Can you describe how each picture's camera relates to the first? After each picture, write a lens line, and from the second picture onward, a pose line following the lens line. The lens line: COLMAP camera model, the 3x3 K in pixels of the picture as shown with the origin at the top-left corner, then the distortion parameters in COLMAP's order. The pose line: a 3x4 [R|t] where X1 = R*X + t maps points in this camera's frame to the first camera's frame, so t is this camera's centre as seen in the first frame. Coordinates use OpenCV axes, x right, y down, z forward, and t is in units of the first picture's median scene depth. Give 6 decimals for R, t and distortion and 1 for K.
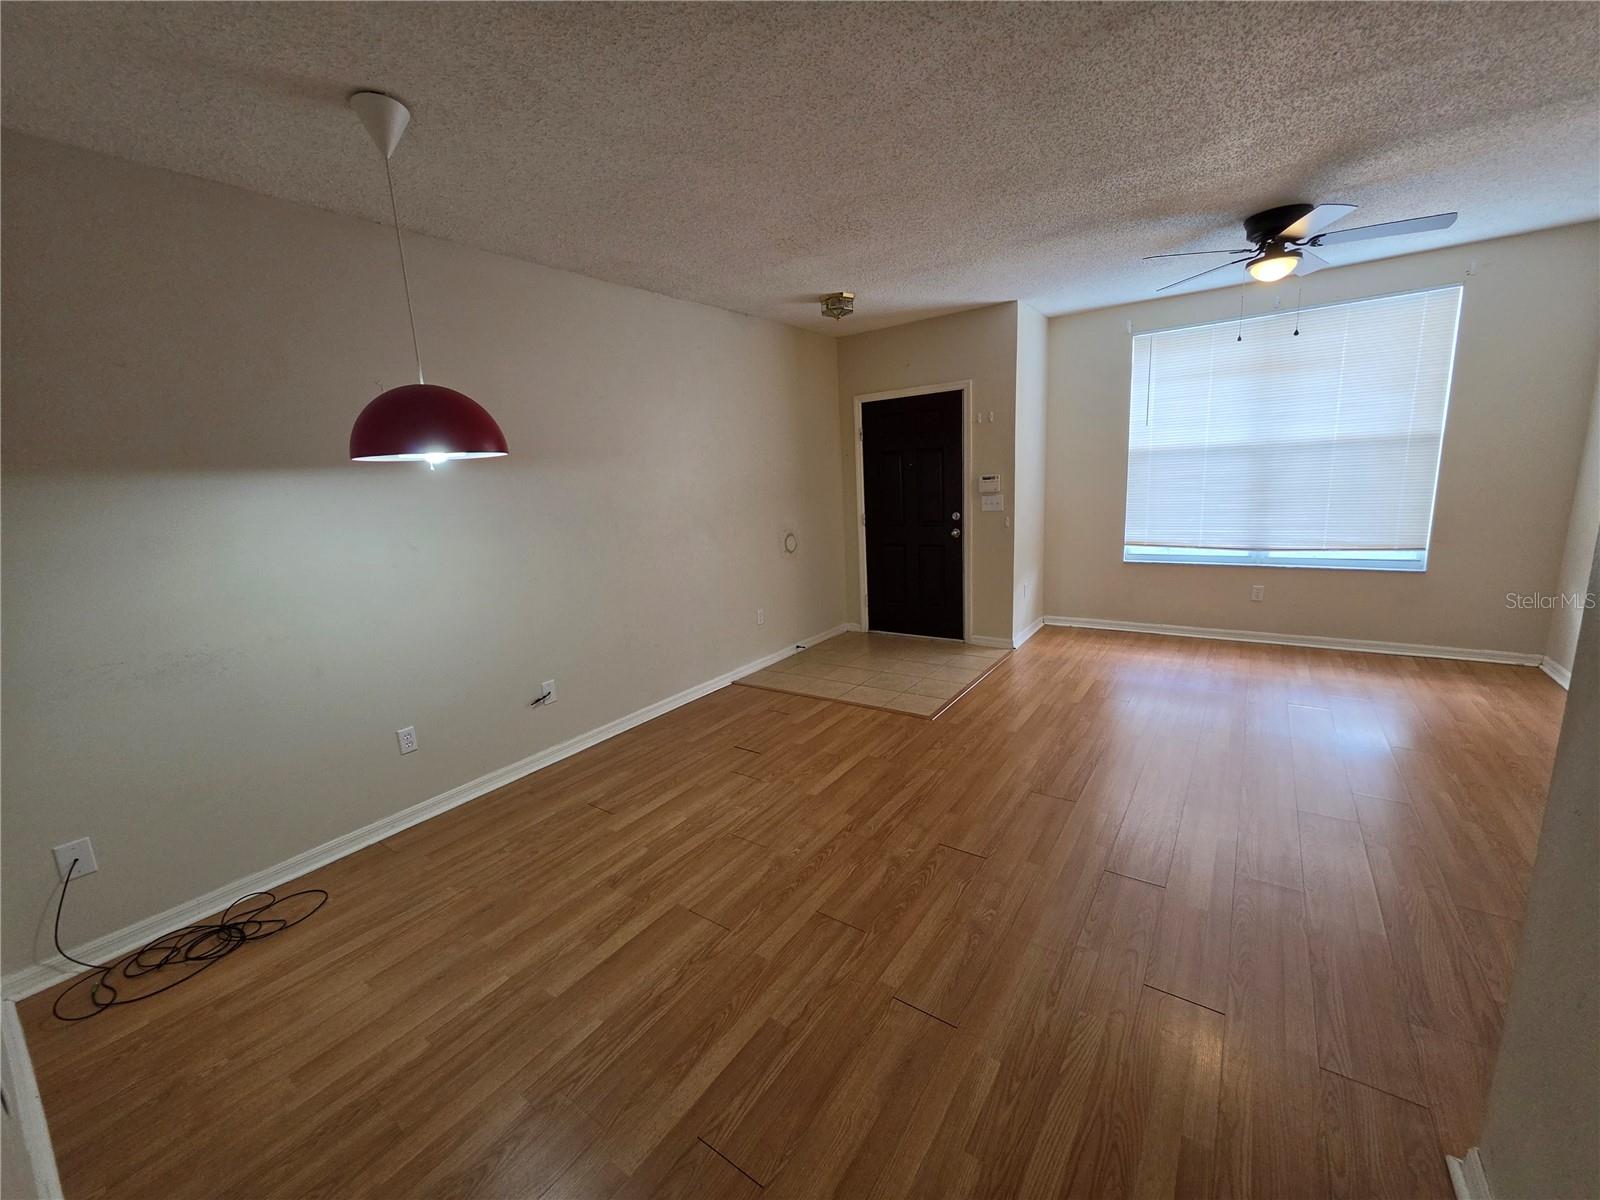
lens RADIAL K [[641.2, 0, 791.4], [0, 641.2, 600.7], [0, 0, 1]] dist [-0.000427, -0.001093]
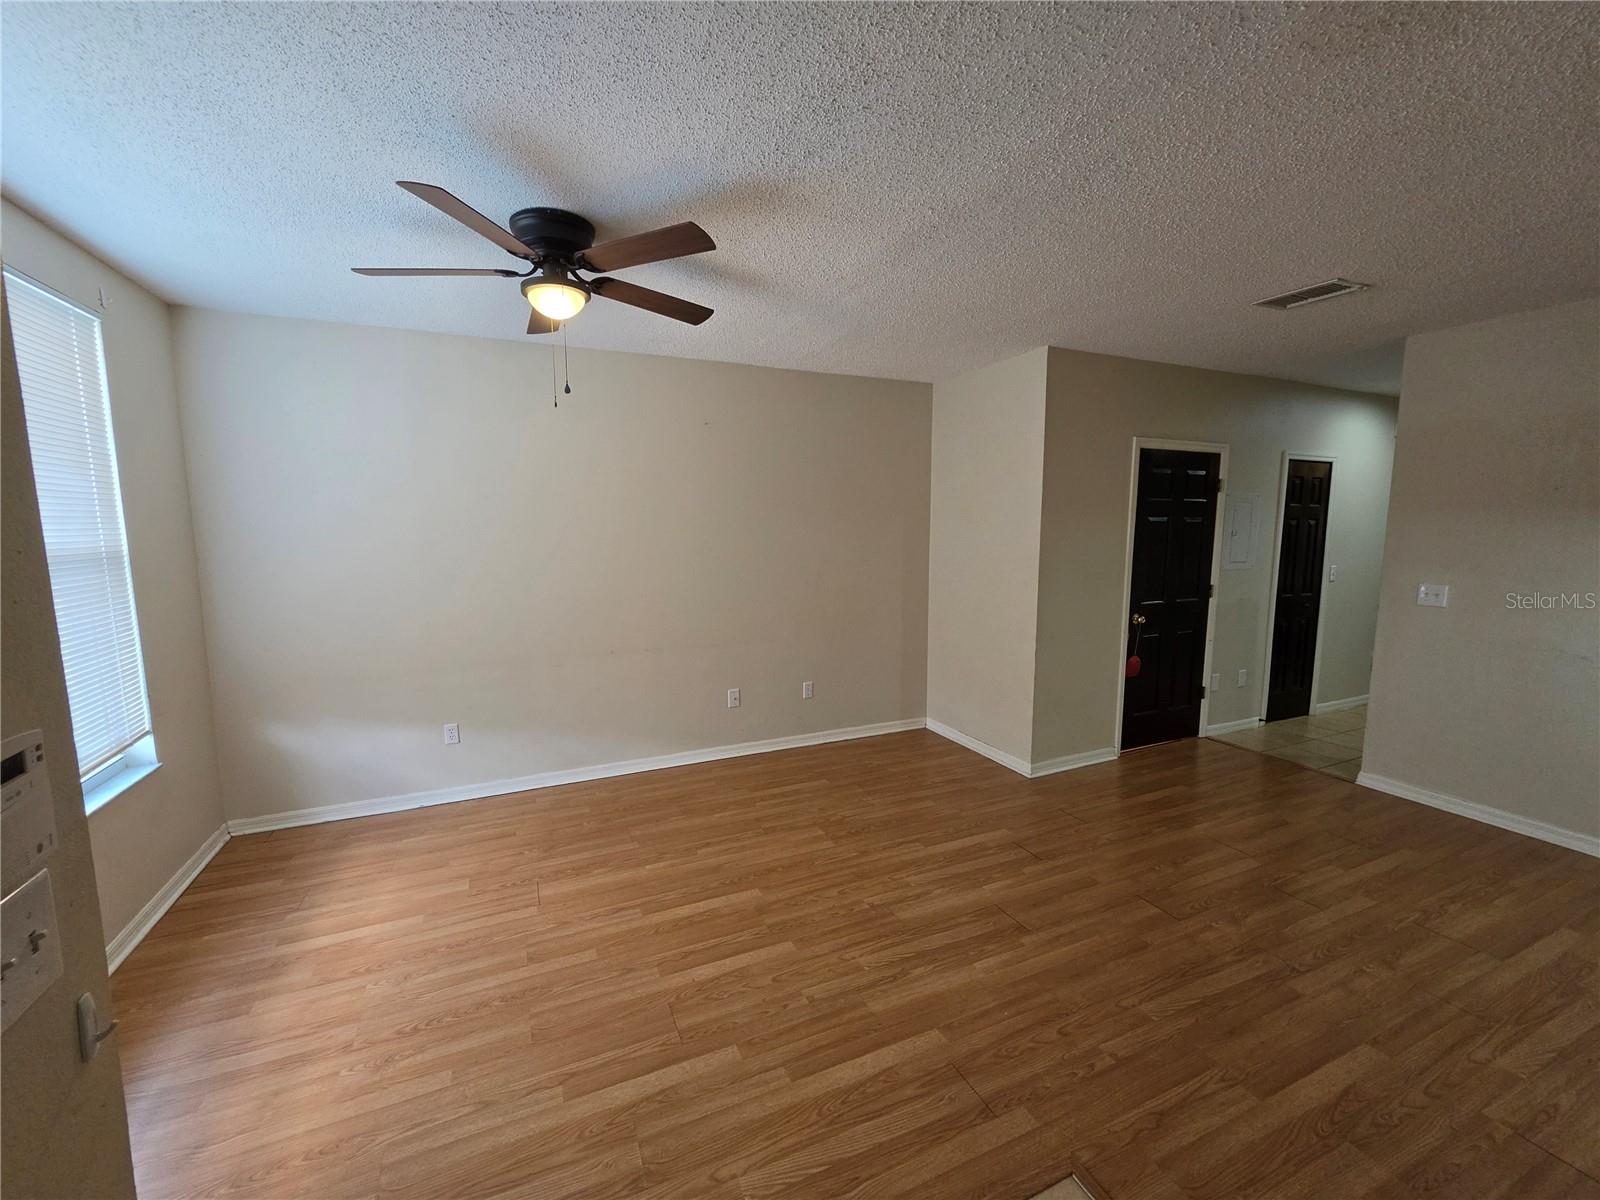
lens RADIAL K [[641.2, 0, 780.2], [0, 641.2, 600.0], [0, 0, 1]] dist [-0.000427, -0.001093]
pose [[-0.853029, 0.002414, 0.521858, 0.202149], [0.154676, 0.956226, 0.248410, -0.379844], [-0.498414, 0.292620, -0.816062, 1.676871]]
